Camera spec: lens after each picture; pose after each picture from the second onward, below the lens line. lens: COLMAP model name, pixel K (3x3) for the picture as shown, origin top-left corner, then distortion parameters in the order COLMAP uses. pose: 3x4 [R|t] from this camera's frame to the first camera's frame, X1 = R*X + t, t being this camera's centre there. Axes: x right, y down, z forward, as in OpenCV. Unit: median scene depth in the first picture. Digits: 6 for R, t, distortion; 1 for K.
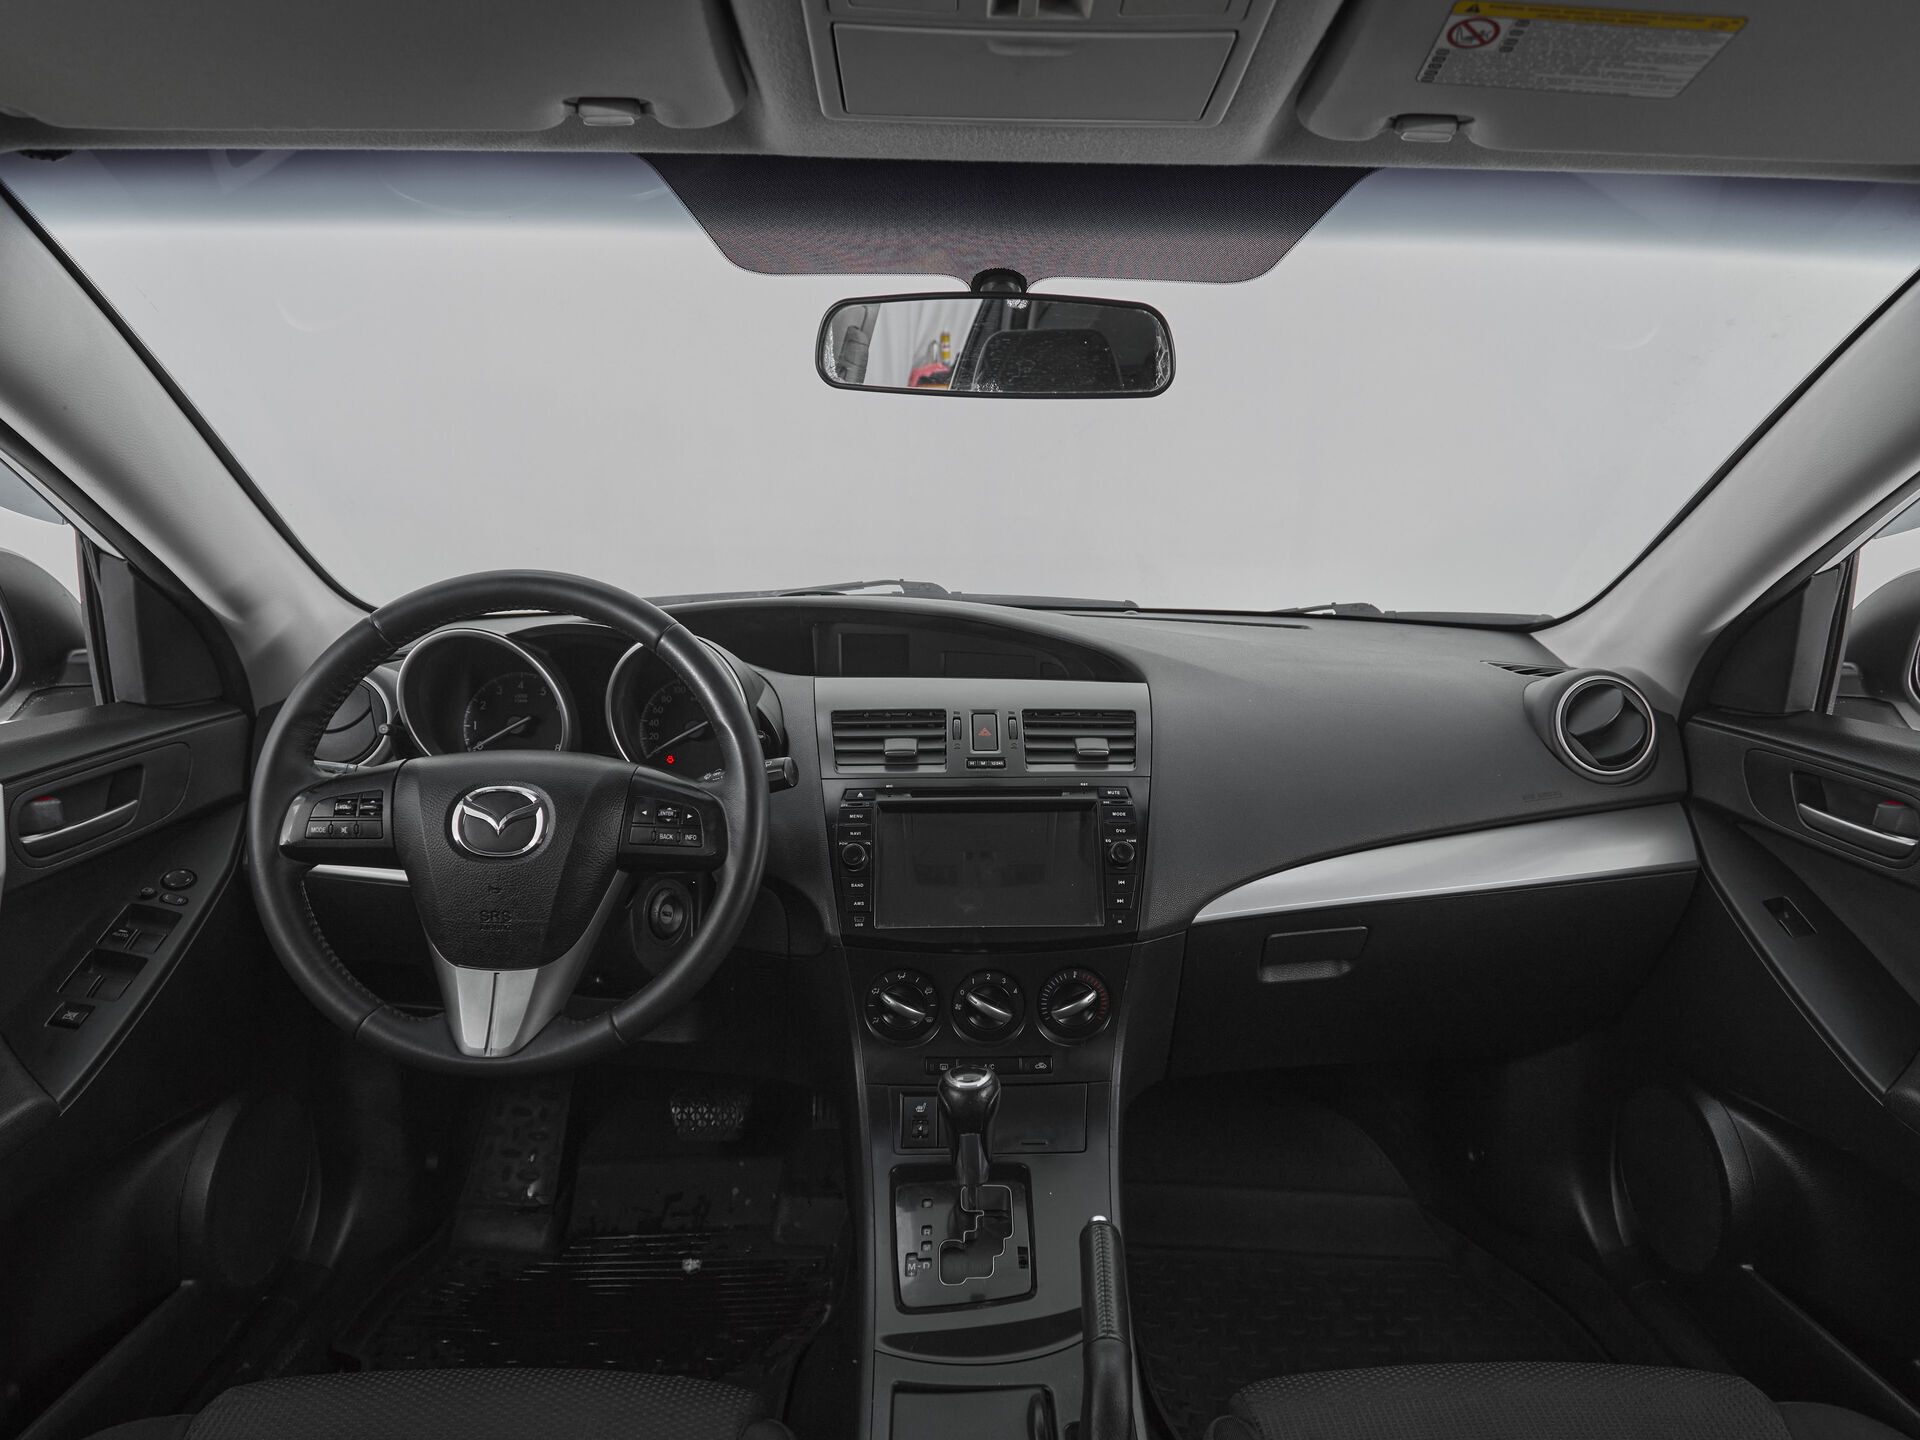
lens RADIAL K [[1111.0, 0, 956.4], [0, 1111.0, 813.4], [0, 0, 1]] dist [-0.004494, -0.001381]
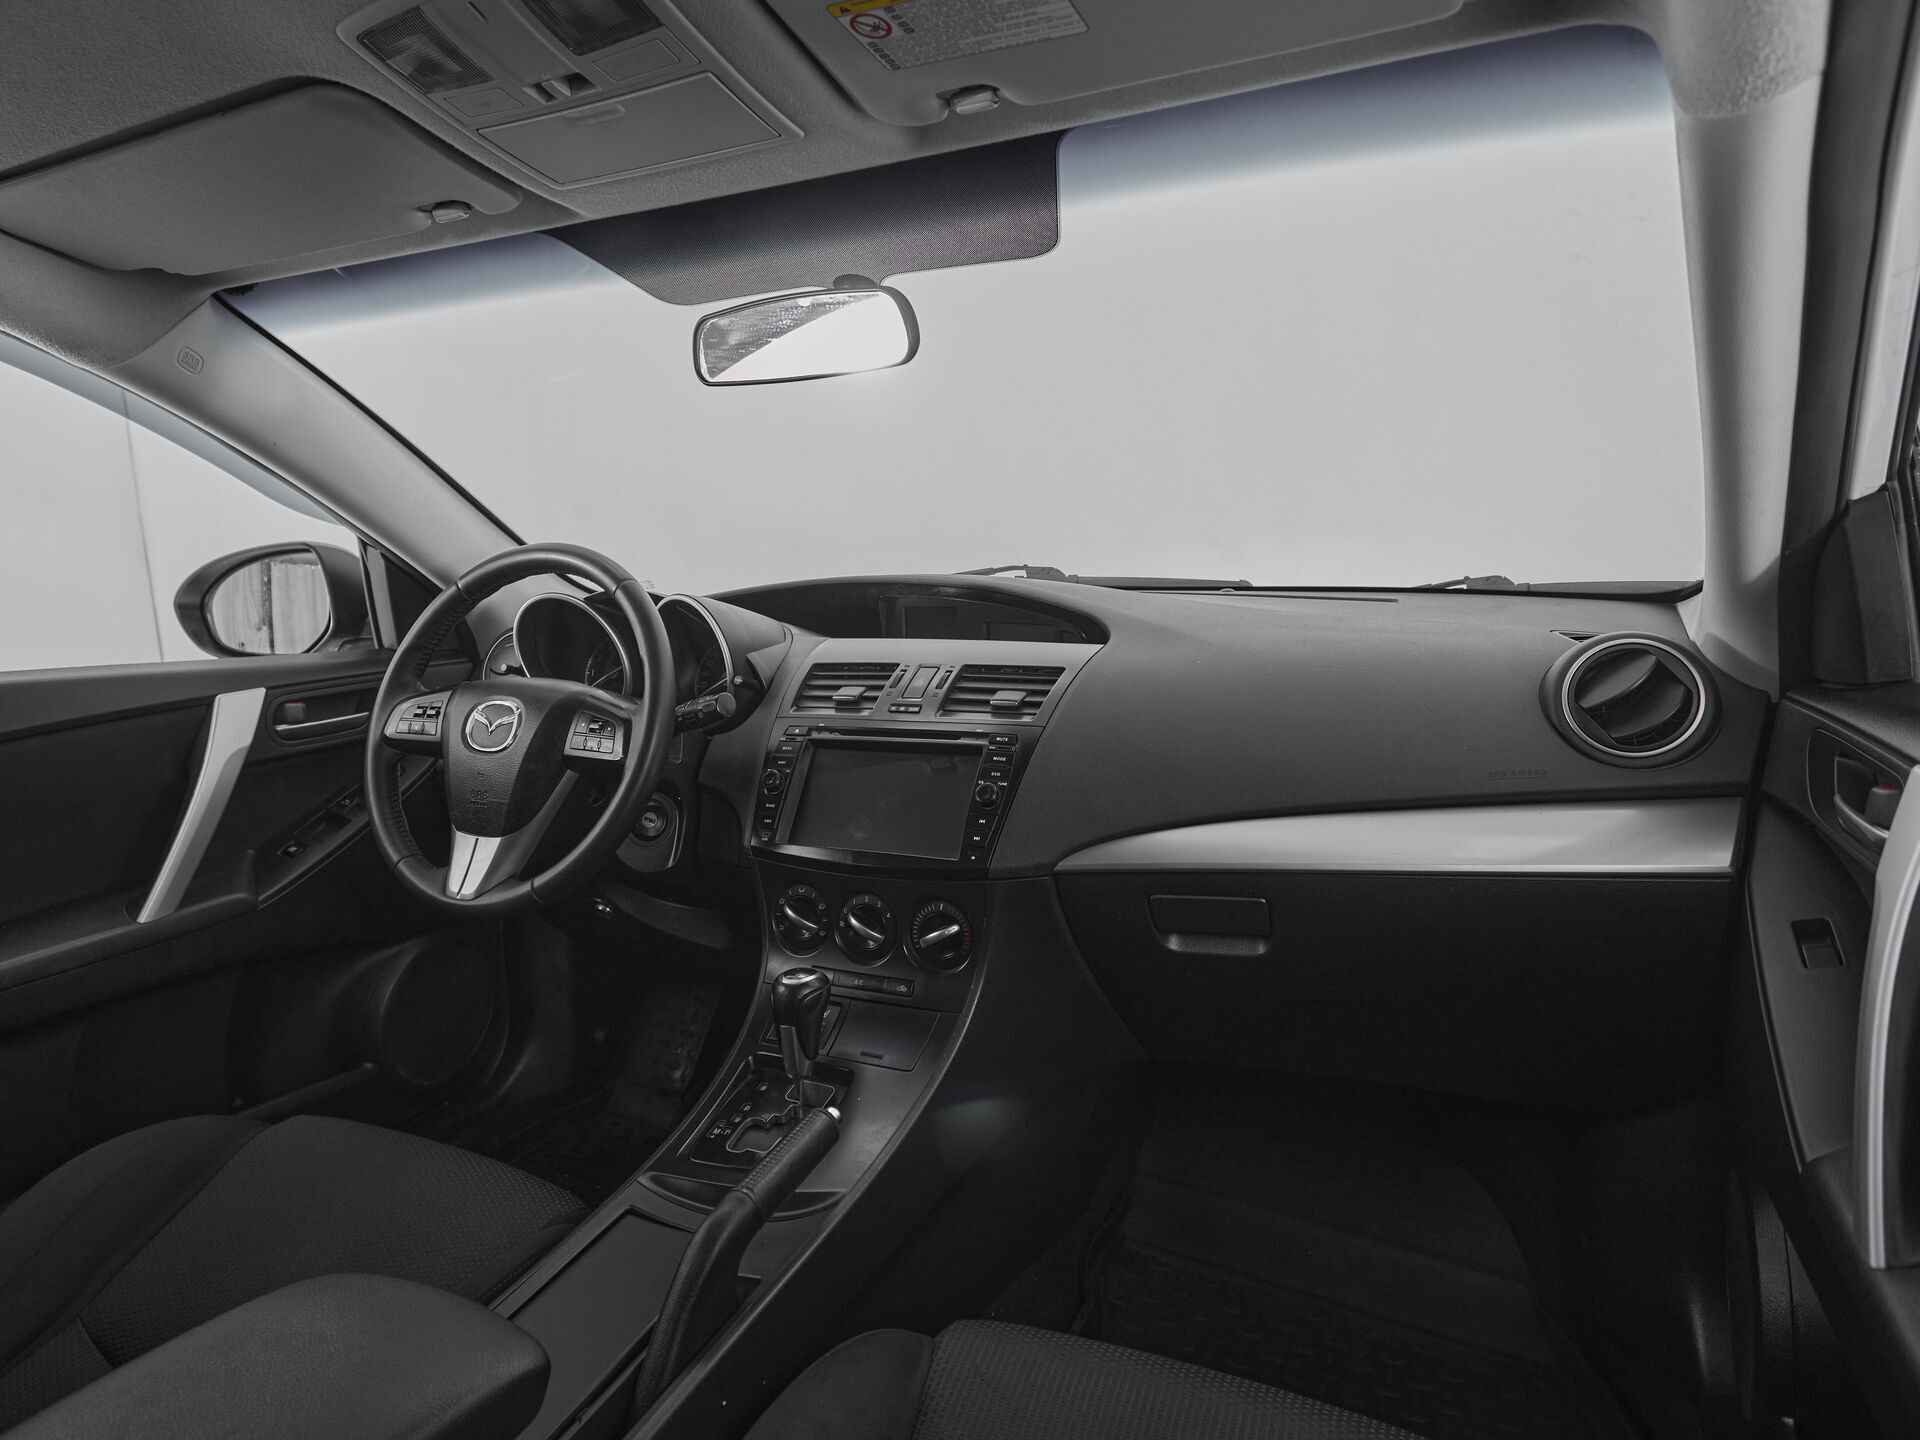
lens RADIAL K [[1112.4, 0, 905.4], [0, 1112.4, 727.2], [0, 0, 1]] dist [0.001405, -0.000153]
pose [[0.889099, 0.041072, -0.455868, 0.540117], [-0.086015, 0.993214, -0.078274, 0.060196], [0.449559, 0.108805, 0.886599, 0.028147]]
